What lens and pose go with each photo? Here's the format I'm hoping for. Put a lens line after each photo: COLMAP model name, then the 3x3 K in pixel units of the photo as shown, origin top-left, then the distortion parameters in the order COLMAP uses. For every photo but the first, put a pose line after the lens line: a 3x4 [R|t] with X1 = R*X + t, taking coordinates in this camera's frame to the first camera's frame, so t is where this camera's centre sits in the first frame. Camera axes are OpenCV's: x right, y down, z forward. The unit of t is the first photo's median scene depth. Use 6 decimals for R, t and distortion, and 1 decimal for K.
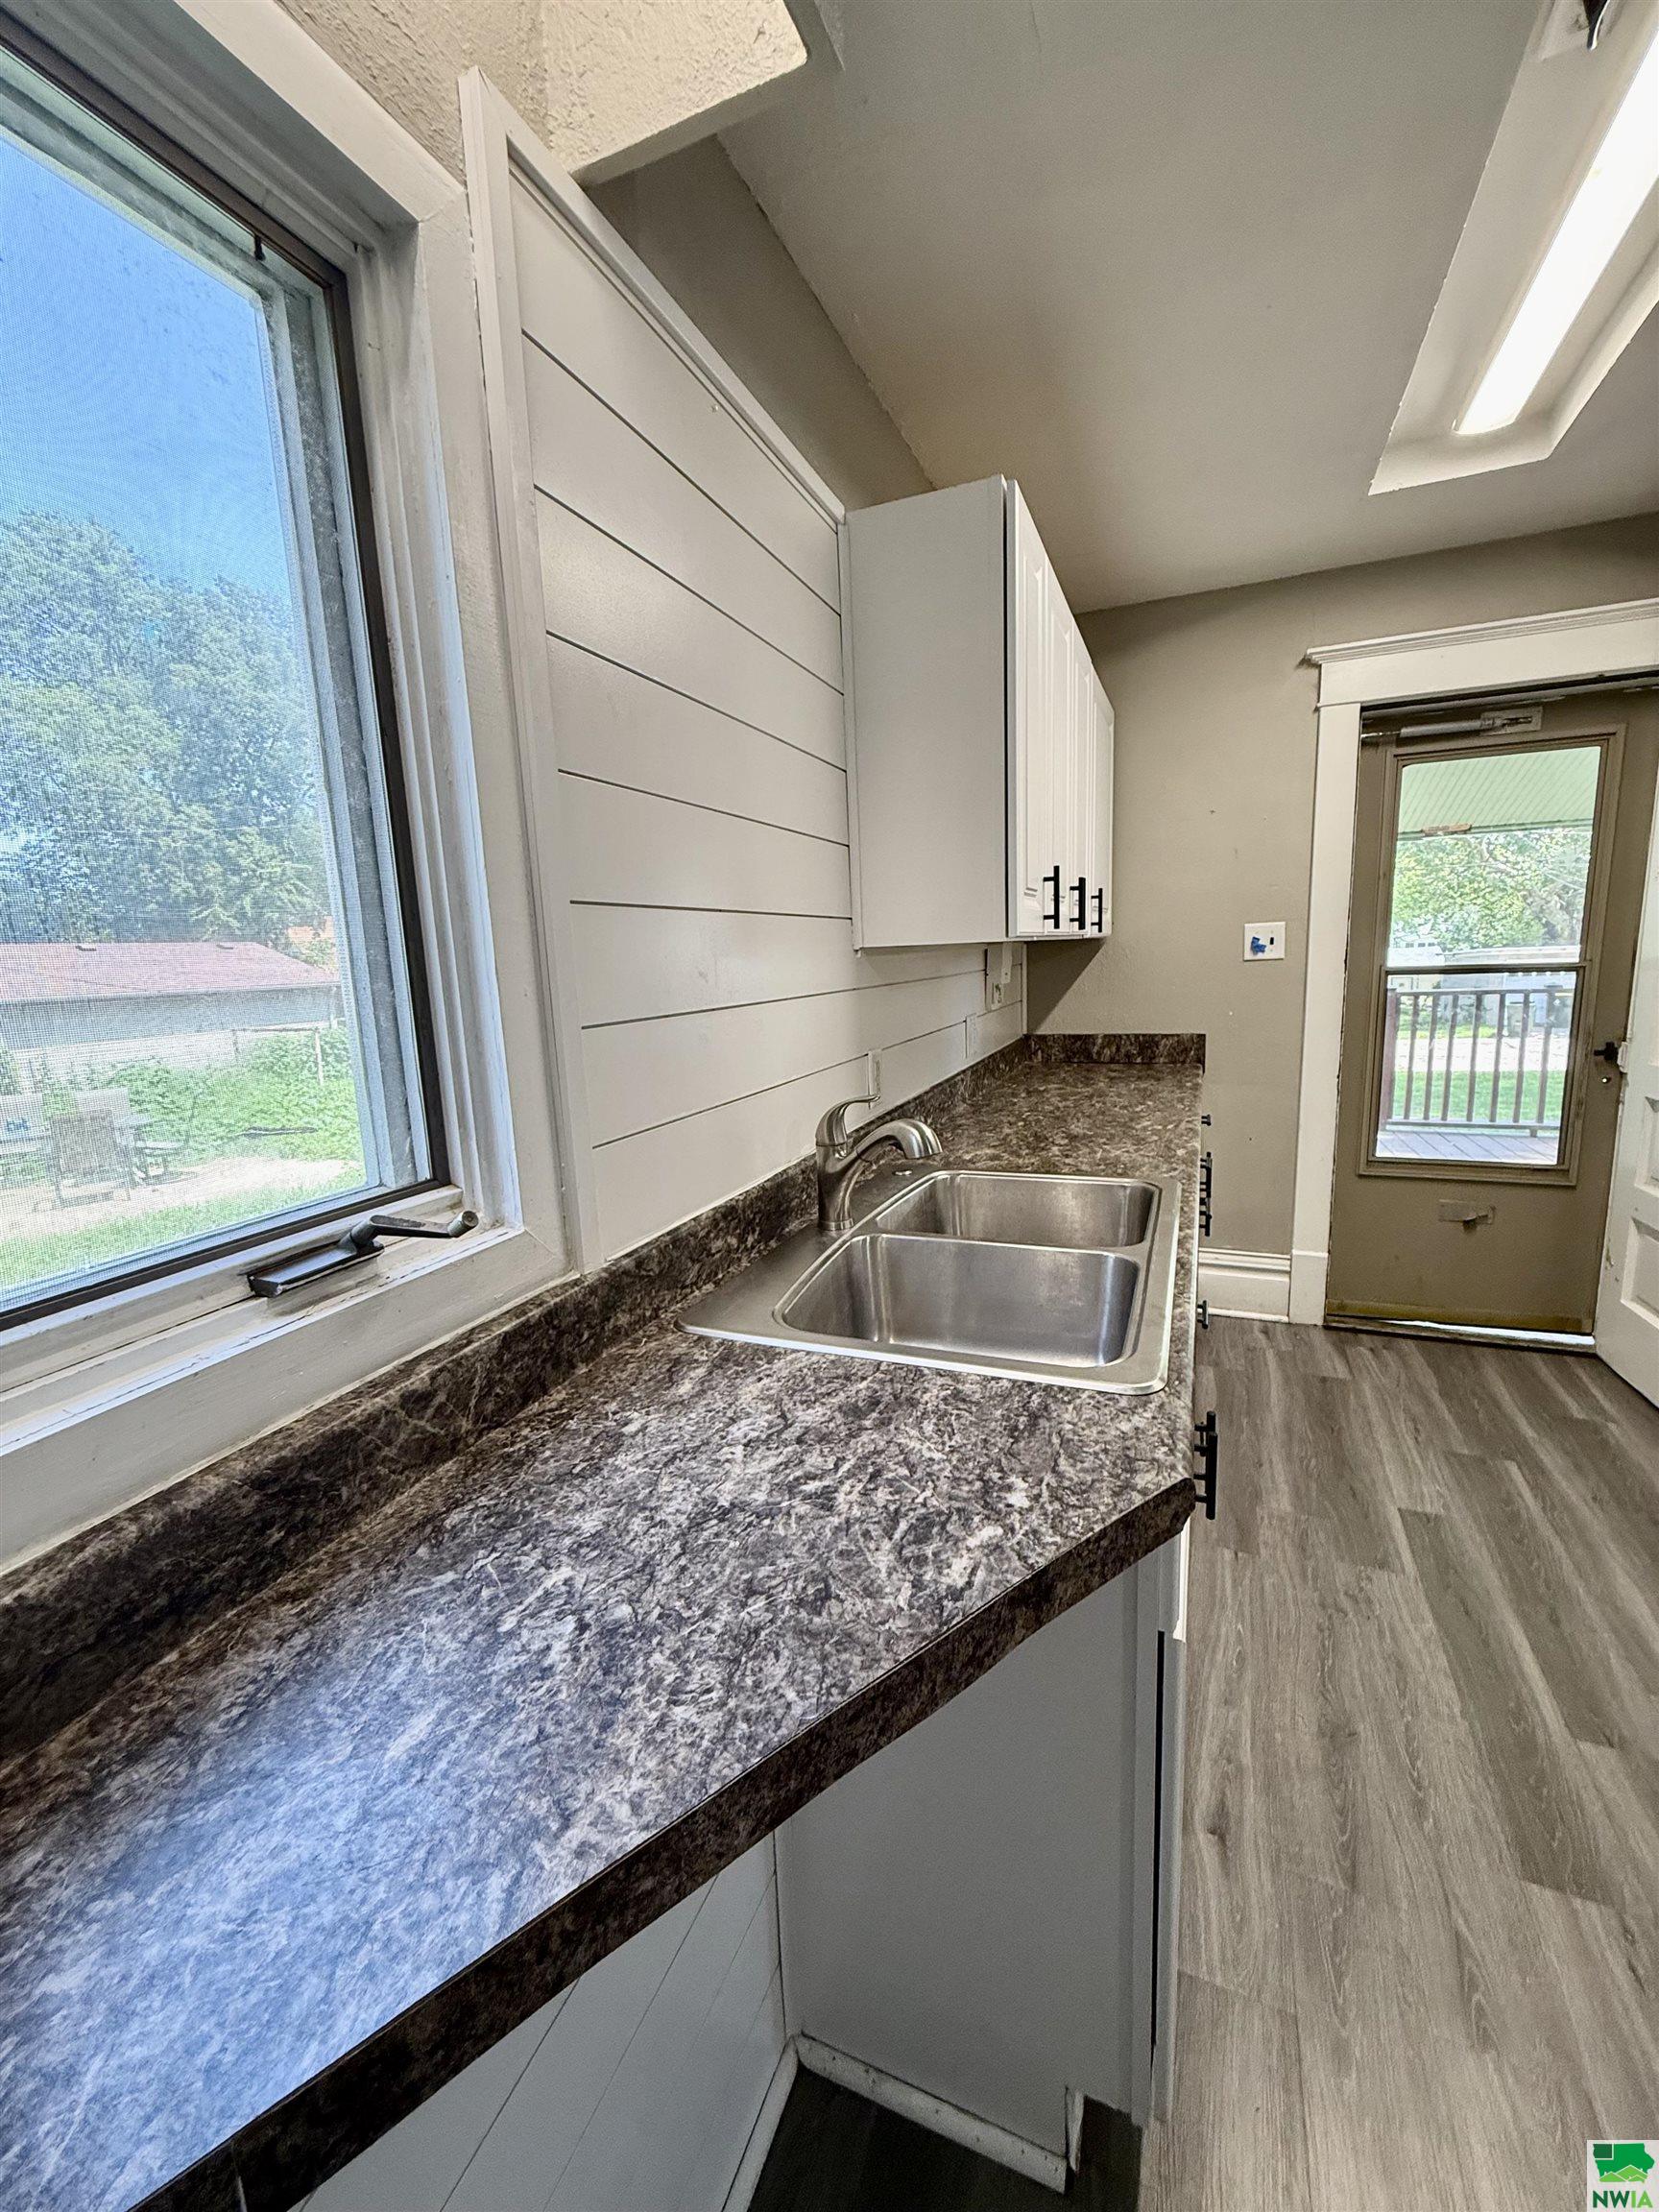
lens RADIAL K [[886.7, 0, 828.6], [0, 886.7, 1103.9], [0, 0, 1]] dist [-0.001005, -0.000544]
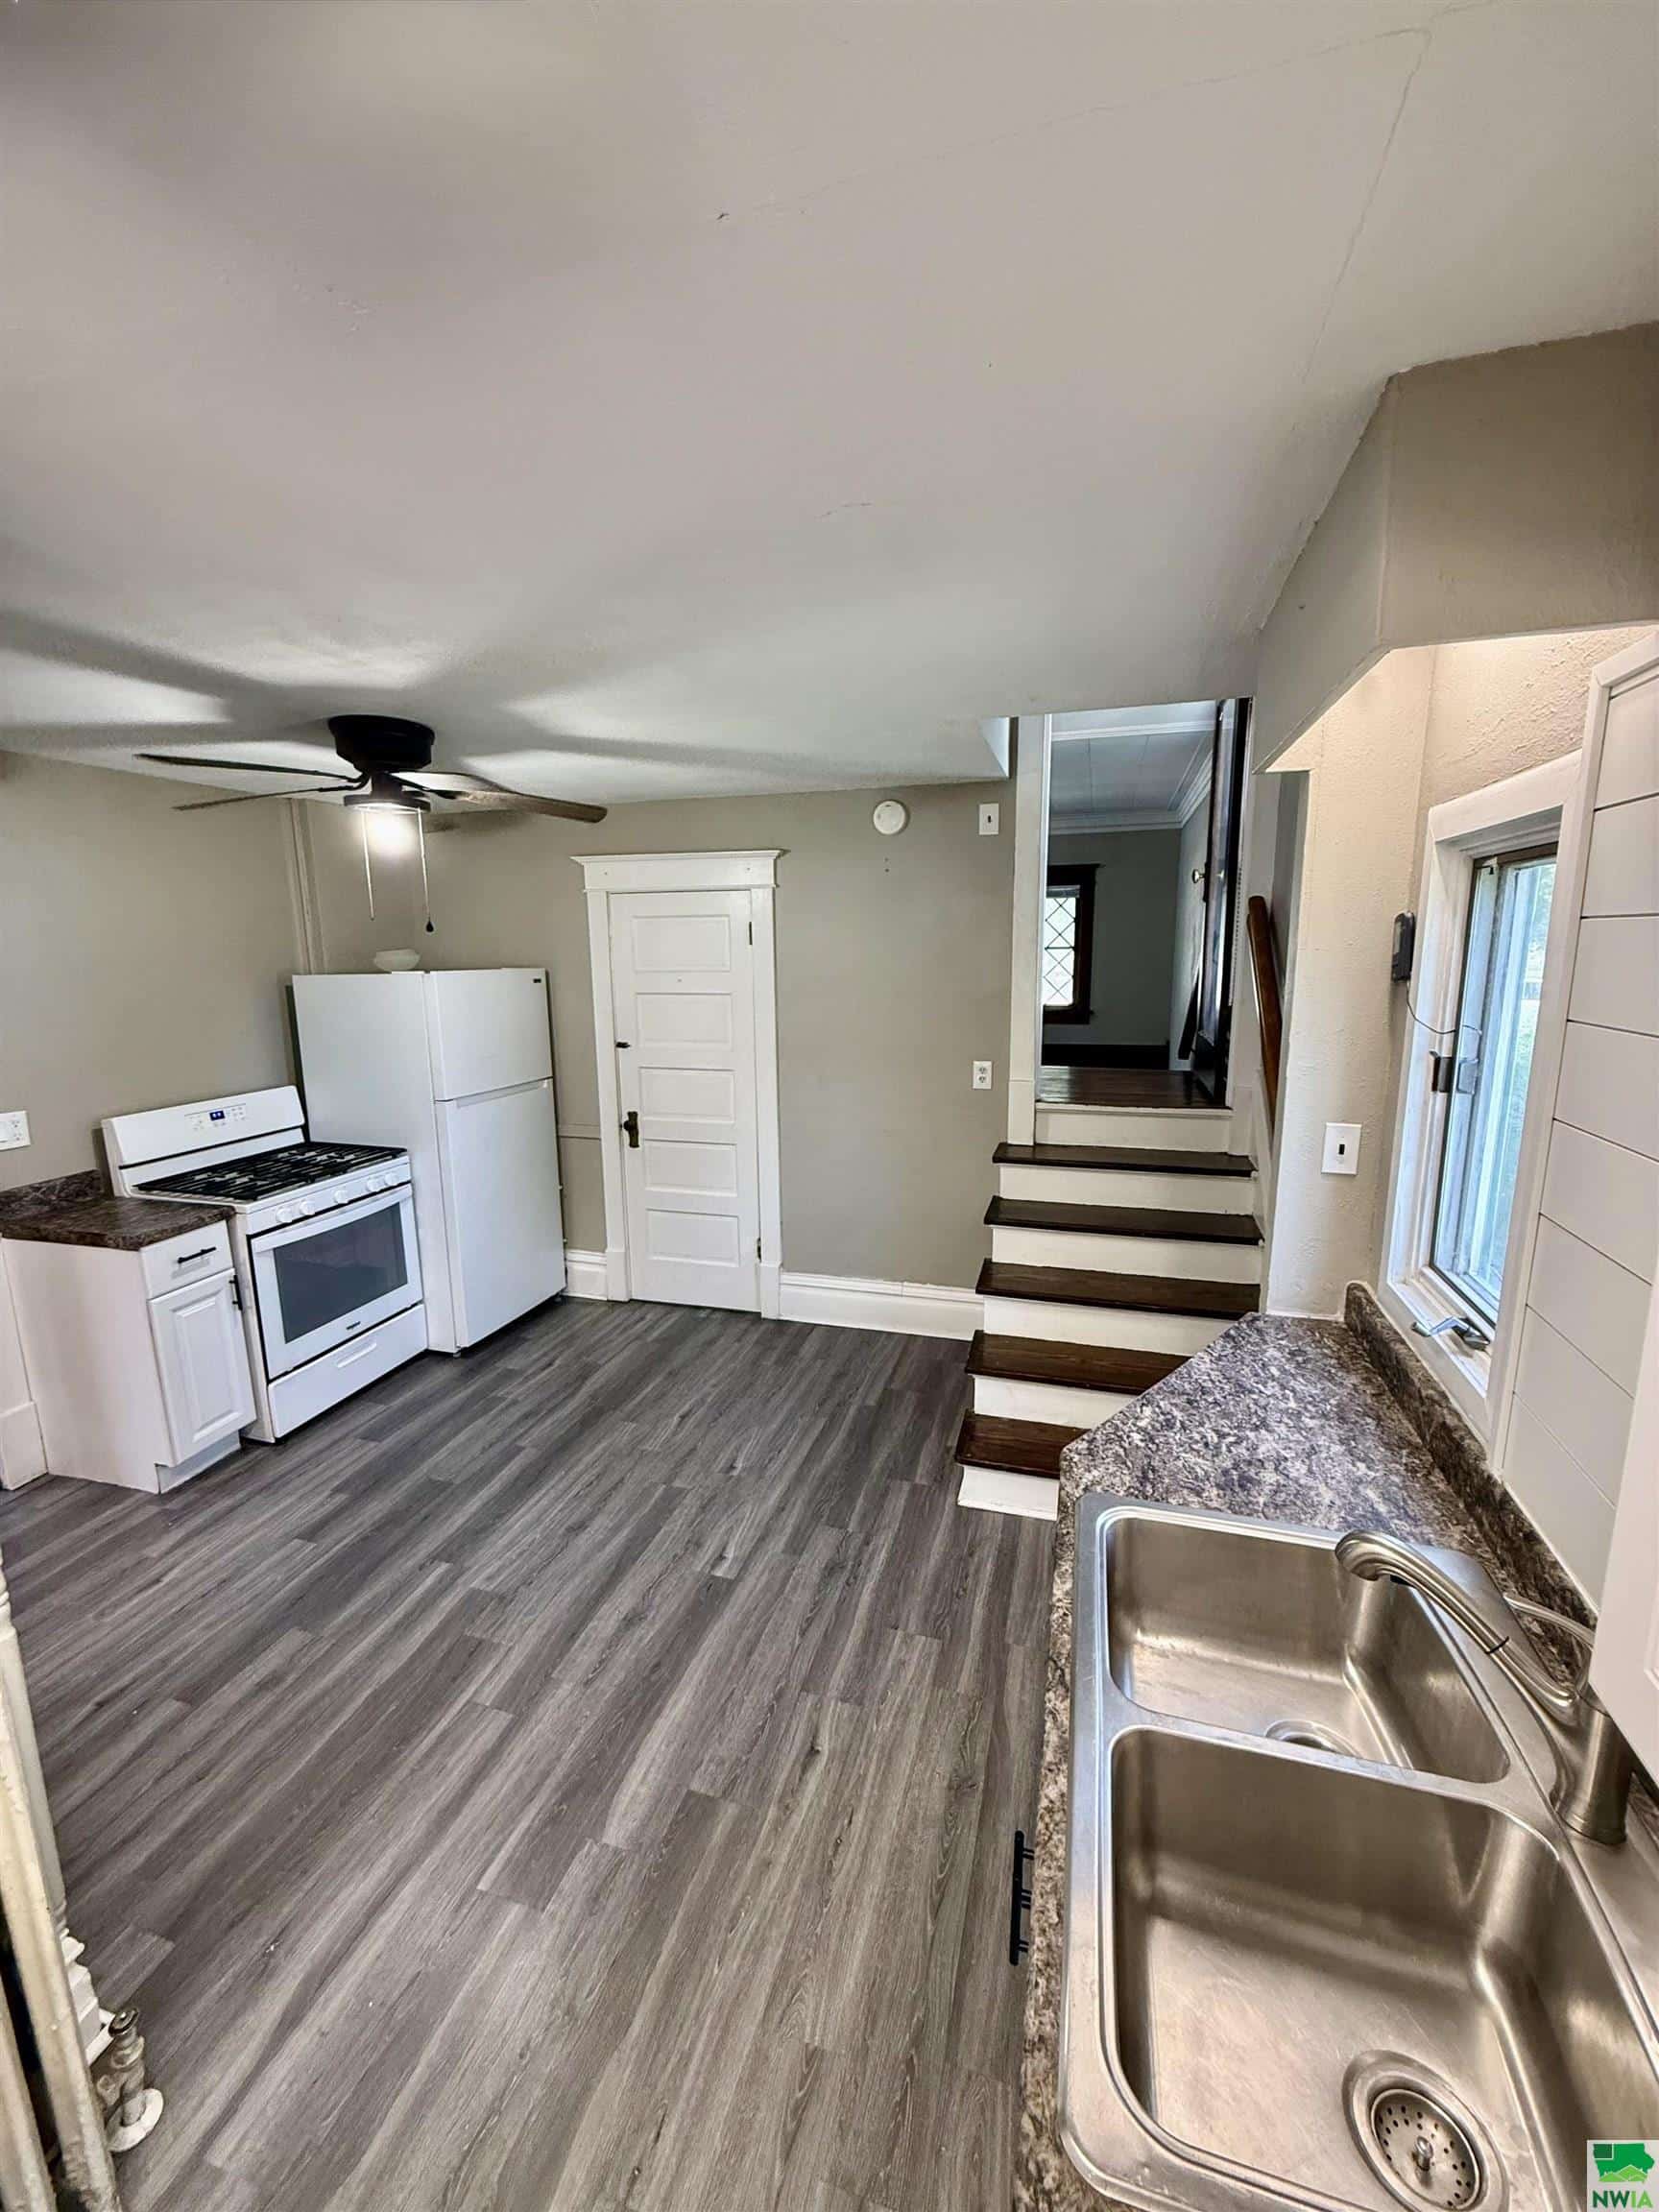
lens RADIAL K [[886.7, 0, 821.1], [0, 886.7, 1103.4], [0, 0, 1]] dist [-0.001005, -0.000544]
pose [[-0.993457, 0.072494, -0.088253, 0.377311], [0.037450, 0.936774, 0.347925, -0.384439], [0.107895, 0.342344, -0.933359, 0.895734]]
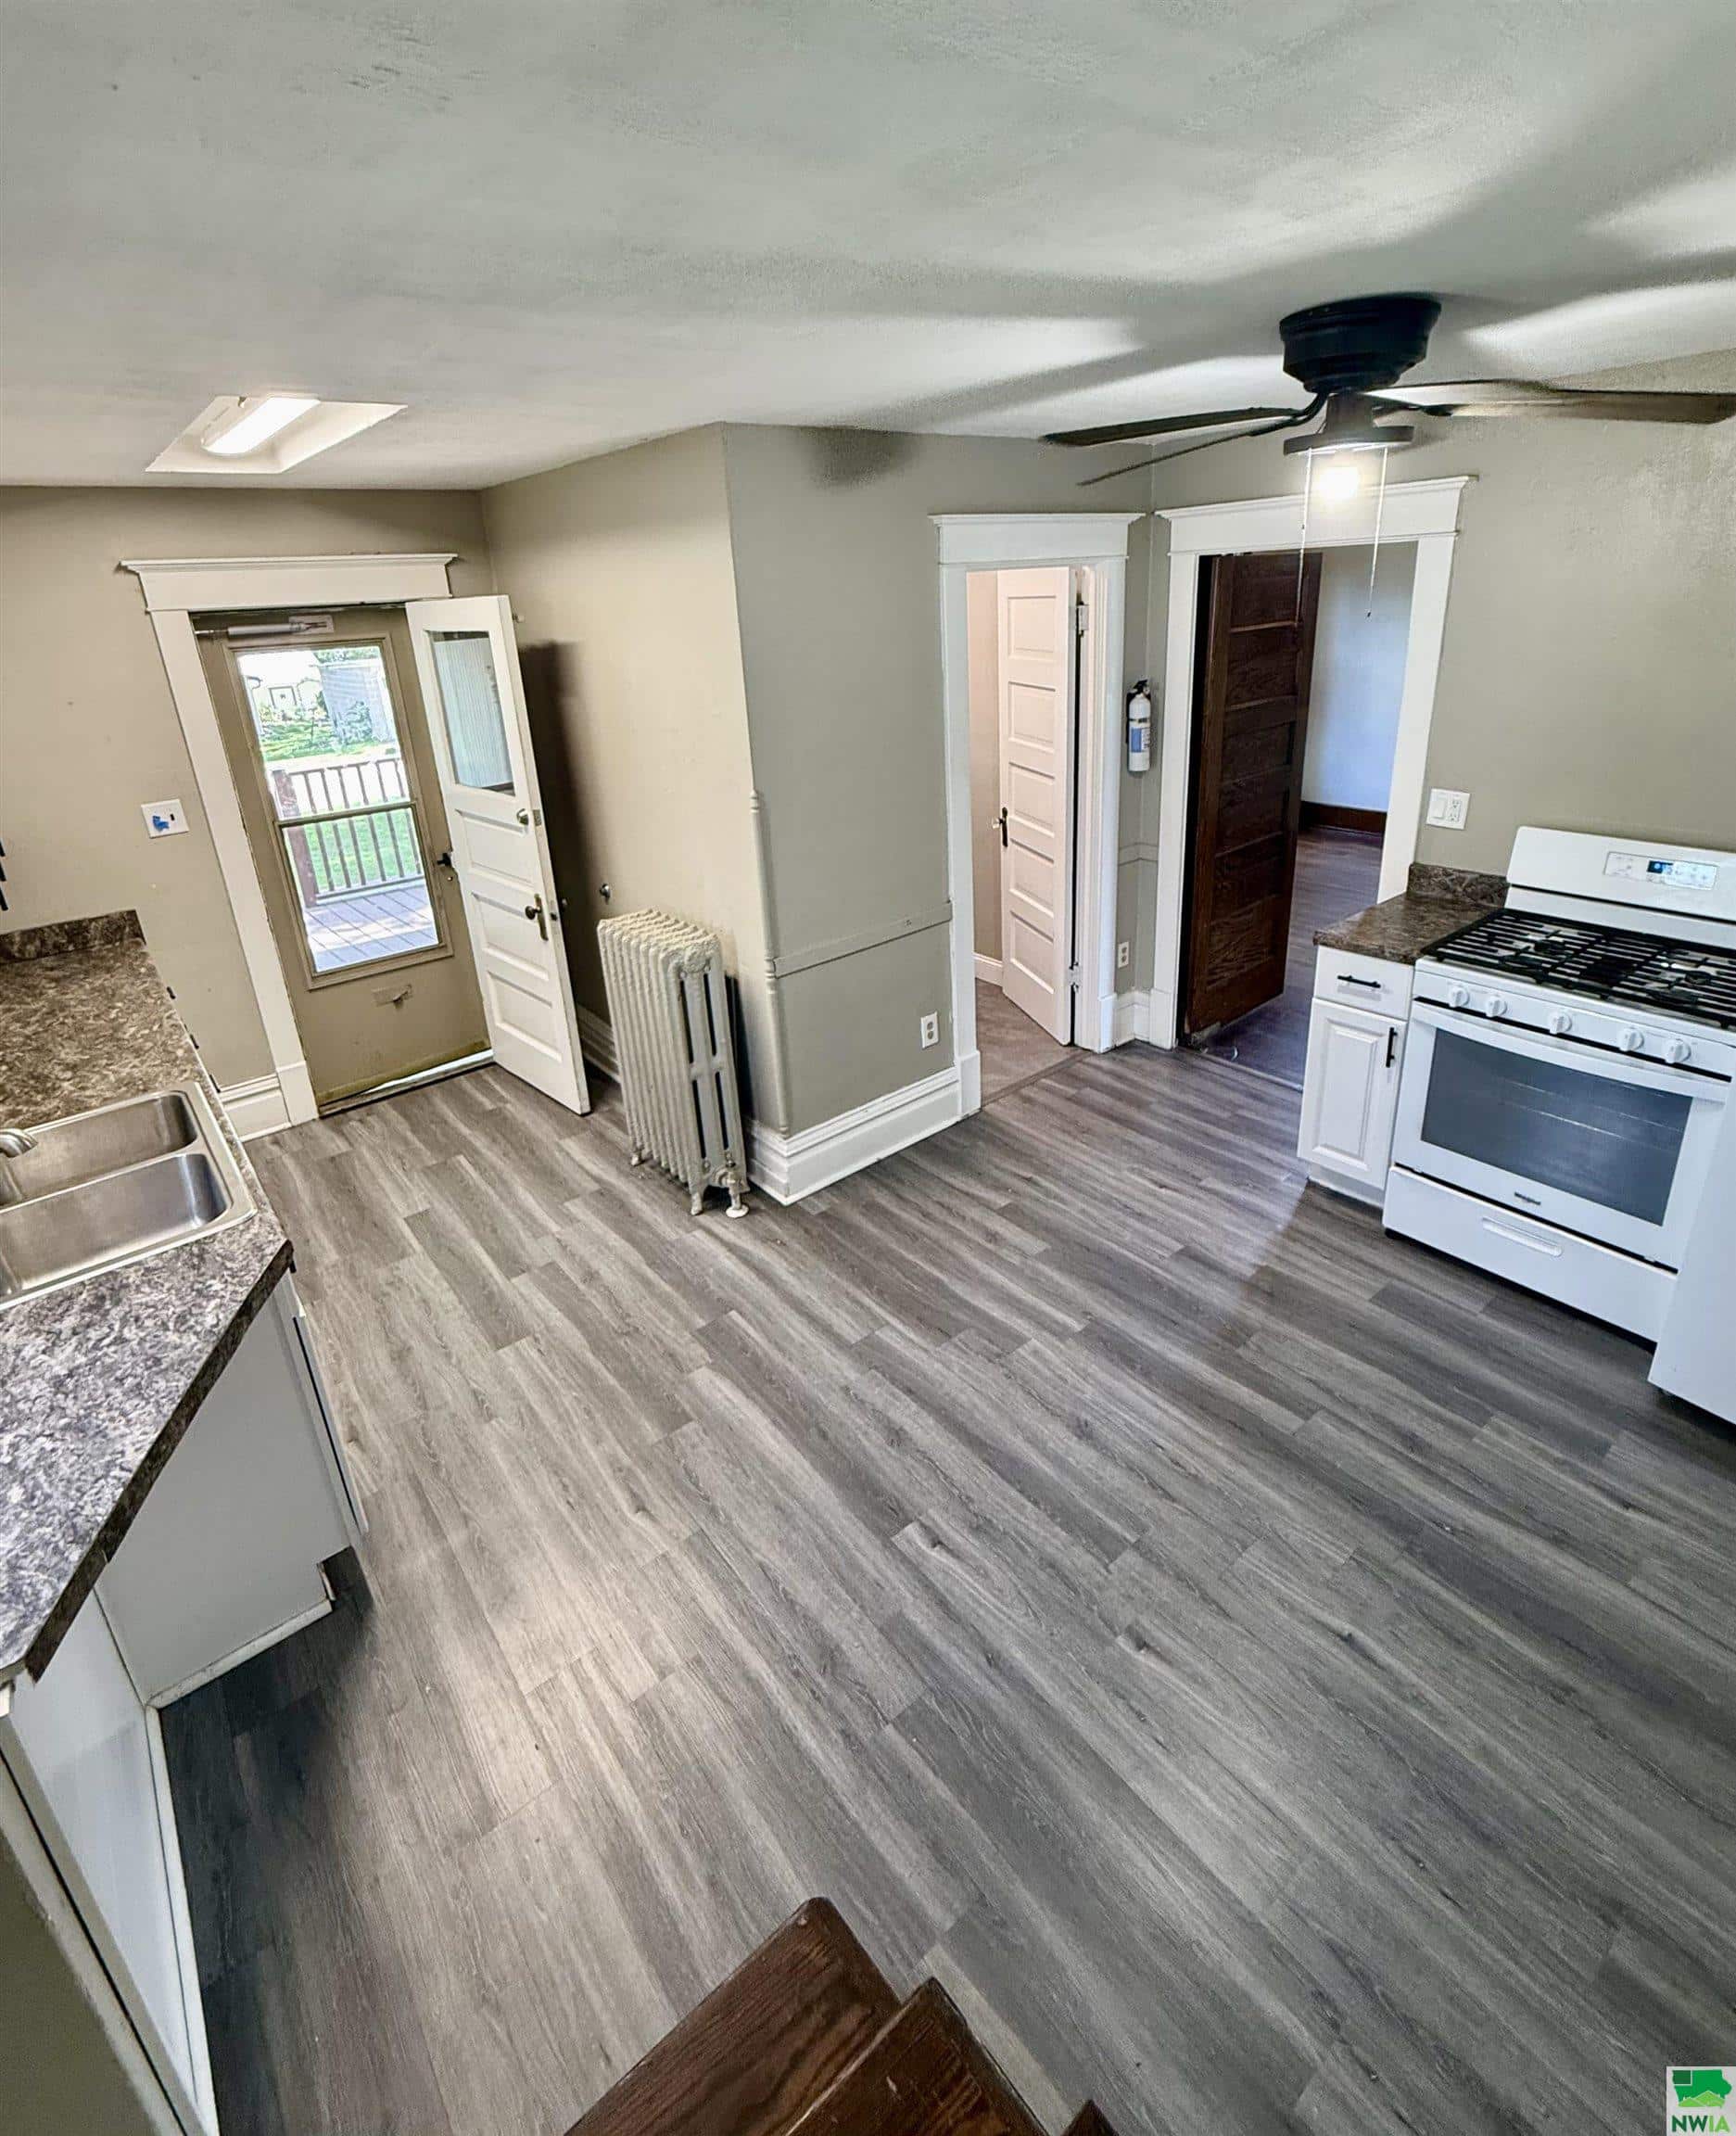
lens RADIAL K [[1027.6, 0, 863.4], [0, 1027.6, 966.5], [0, 0, 1]] dist [0.003661, 0.000291]
pose [[0.478460, -0.286476, 0.830065, -0.296317], [0.182029, 0.957111, 0.225399, -0.194194], [-0.859035, 0.043252, 0.510086, -0.556517]]
